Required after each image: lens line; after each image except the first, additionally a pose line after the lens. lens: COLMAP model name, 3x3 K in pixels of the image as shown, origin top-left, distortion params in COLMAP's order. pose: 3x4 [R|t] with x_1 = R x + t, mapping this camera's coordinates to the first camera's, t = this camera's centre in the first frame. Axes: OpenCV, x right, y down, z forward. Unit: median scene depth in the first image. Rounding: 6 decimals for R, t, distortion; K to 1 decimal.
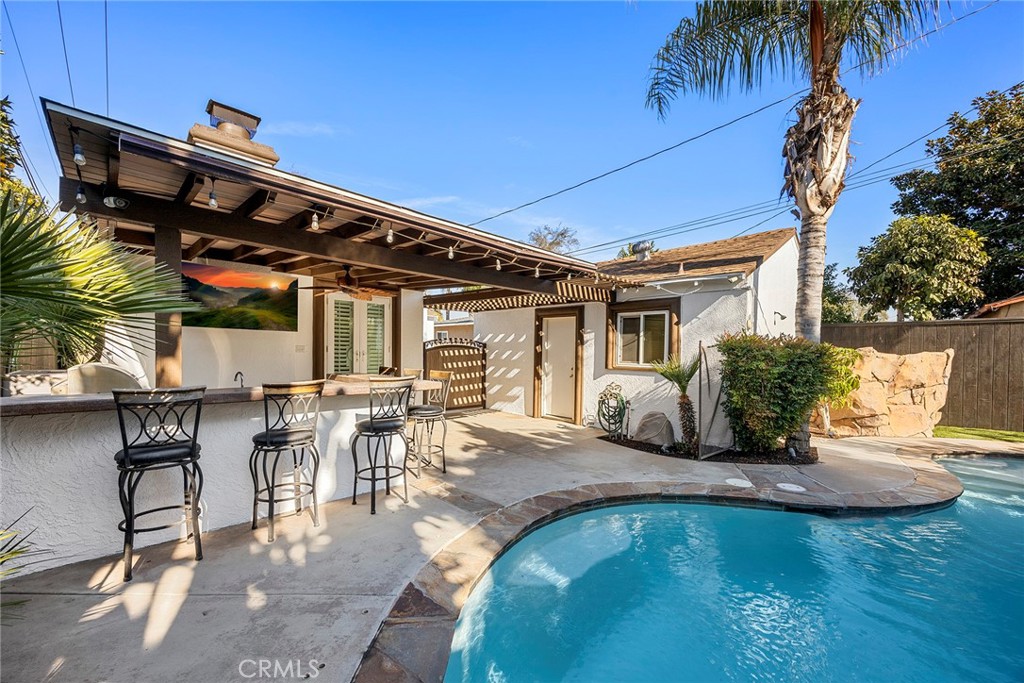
lens RADIAL K [[406.5, 0, 511.3], [0, 406.5, 352.5], [0, 0, 1]] dist [0.008688, 0.000241]
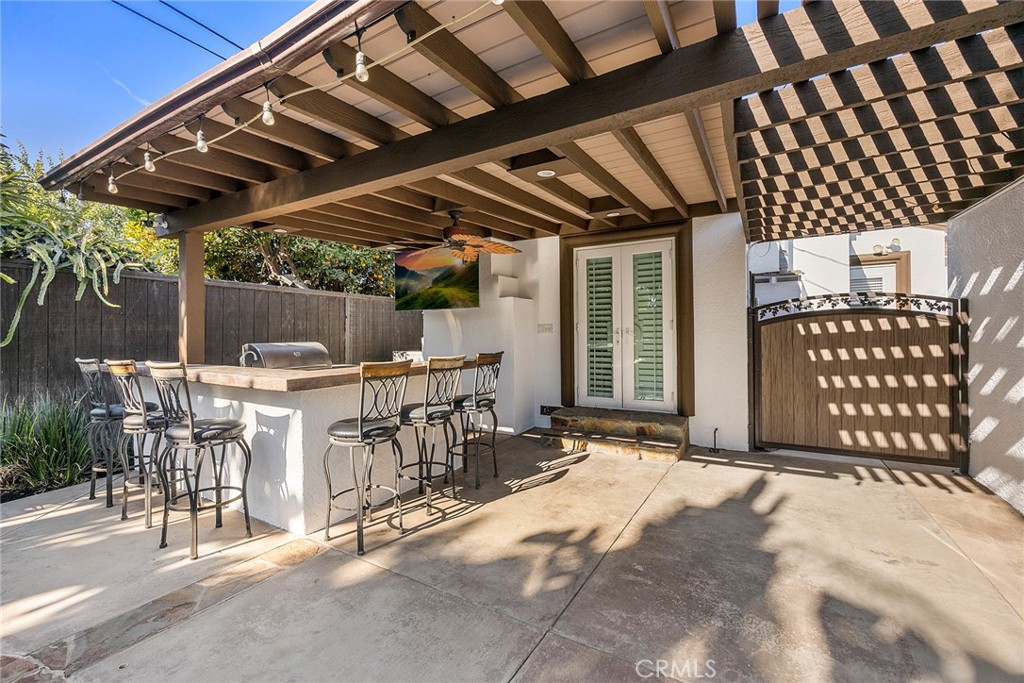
lens RADIAL K [[424.2, 0, 512.1], [0, 424.2, 332.1], [0, 0, 1]] dist [-0.009361, -0.000361]
pose [[0.256872, -0.021666, -0.966203, 0.235485], [0.013010, 0.999736, -0.018959, 0.011470], [0.966358, -0.007700, 0.257086, 0.583436]]
